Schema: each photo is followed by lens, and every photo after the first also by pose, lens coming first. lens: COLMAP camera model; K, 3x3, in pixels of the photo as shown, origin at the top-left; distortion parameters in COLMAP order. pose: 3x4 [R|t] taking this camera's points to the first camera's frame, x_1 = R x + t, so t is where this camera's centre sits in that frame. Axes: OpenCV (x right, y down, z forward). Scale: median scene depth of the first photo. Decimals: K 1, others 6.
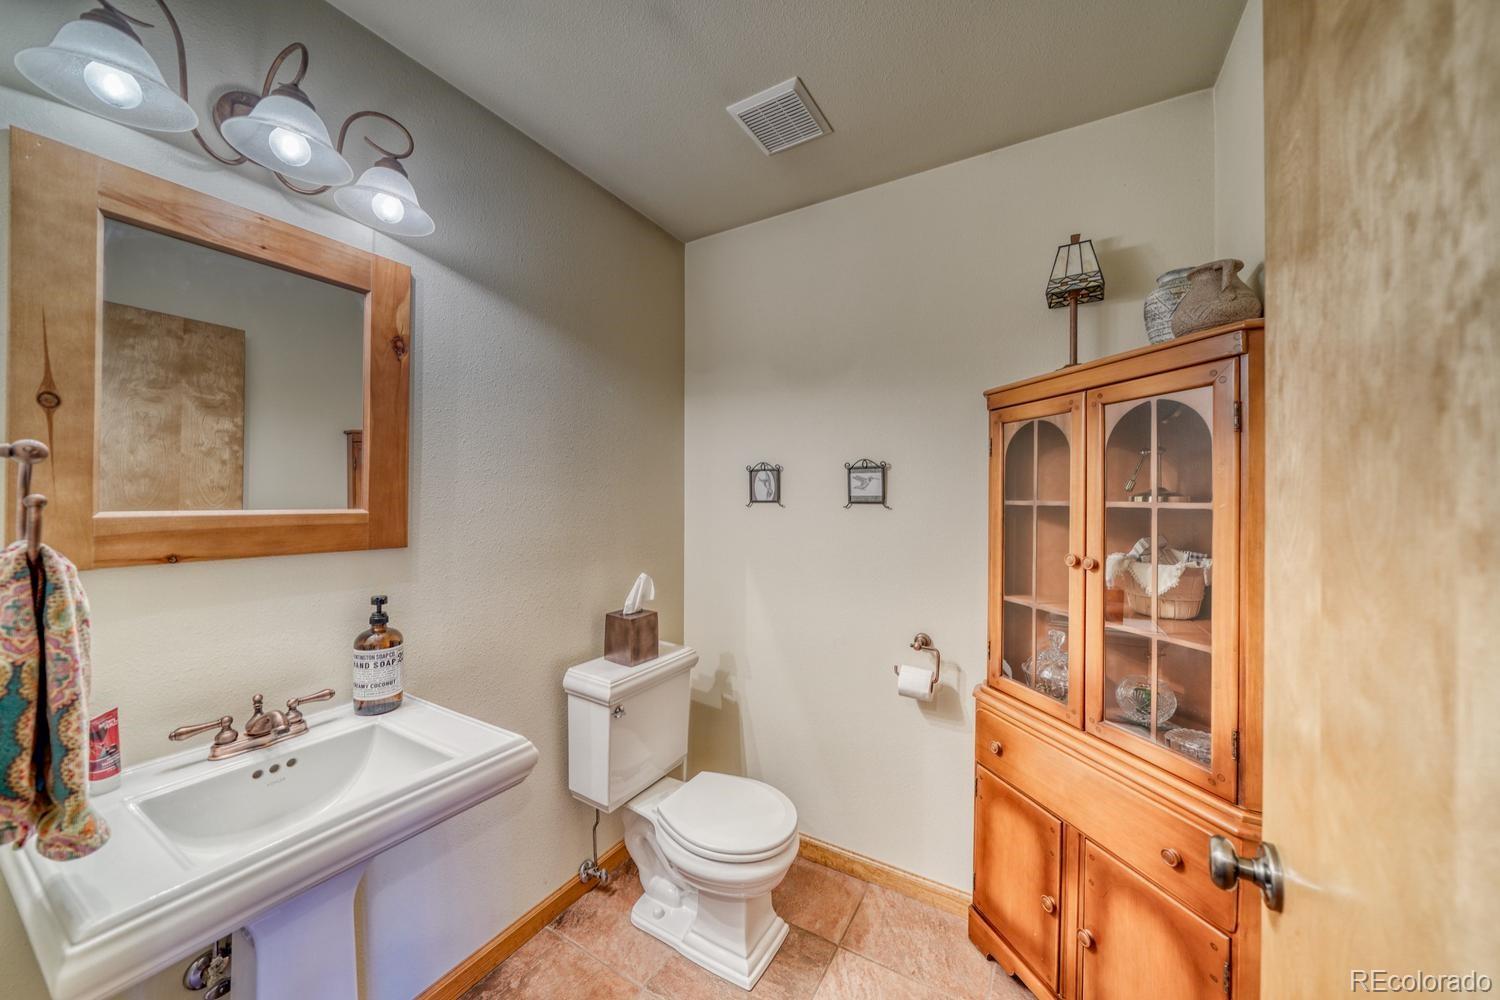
lens RADIAL K [[516.3, 0, 777.8], [0, 516.3, 497.0], [0, 0, 1]] dist [-0.010592, 0.000953]
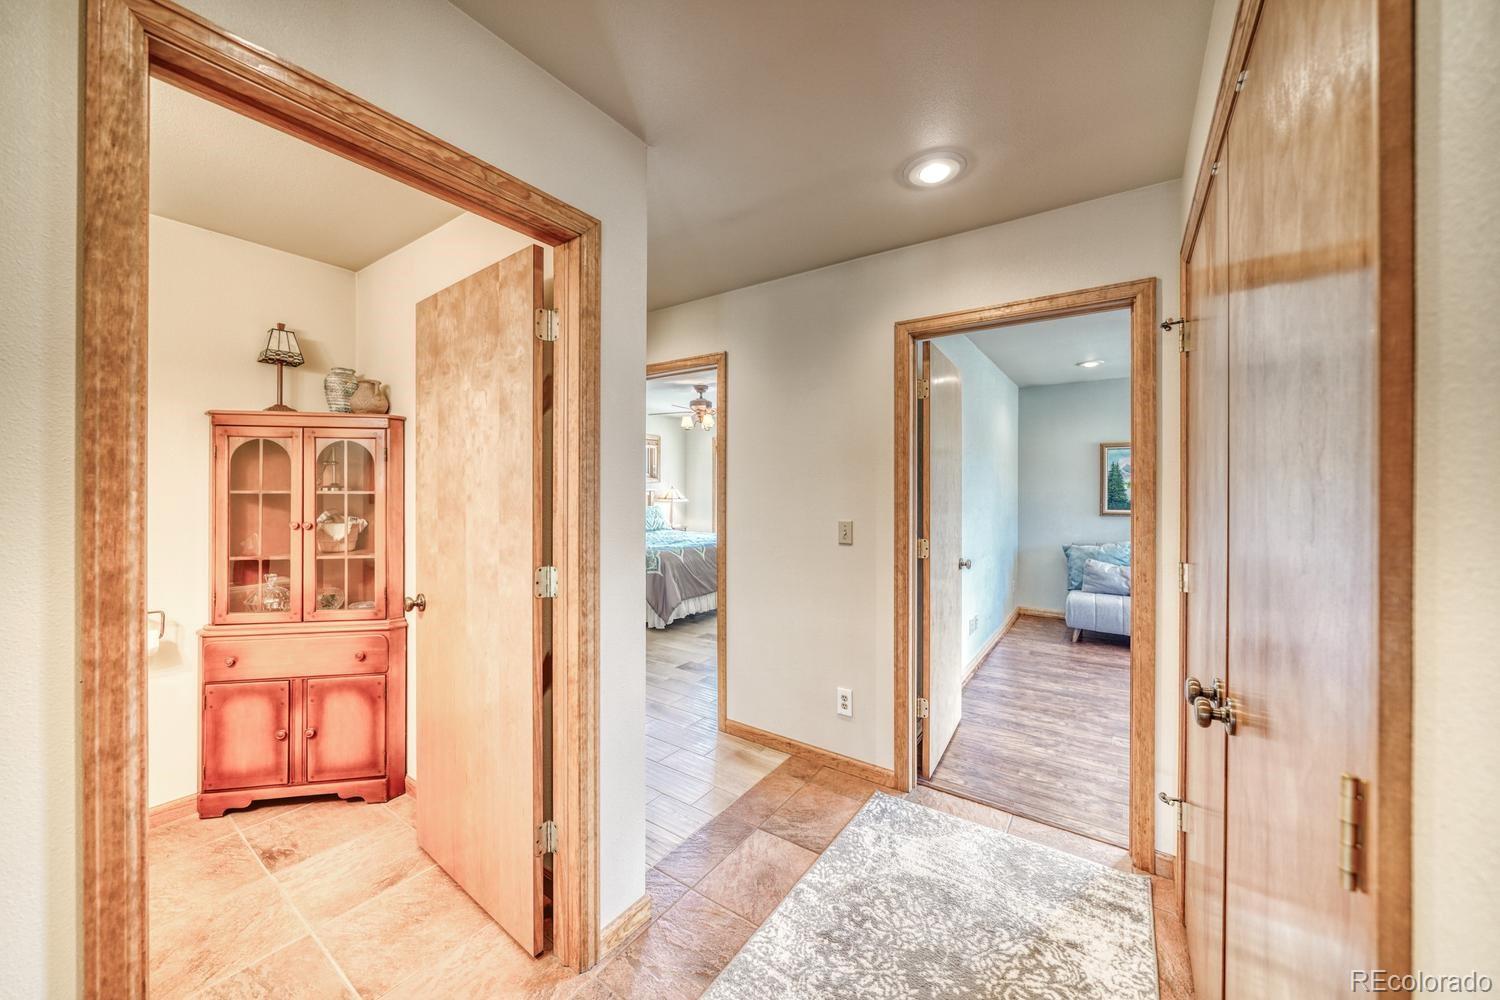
lens RADIAL K [[556.0, 0, 748.5], [0, 556.0, 491.1], [0, 0, 1]] dist [-0.007968, 0.000904]
pose [[0.091775, -0.005857, 0.995763, -1.108496], [-0.000690, 0.999982, 0.005945, -0.002849], [-0.995780, -0.001233, 0.091769, -0.668486]]
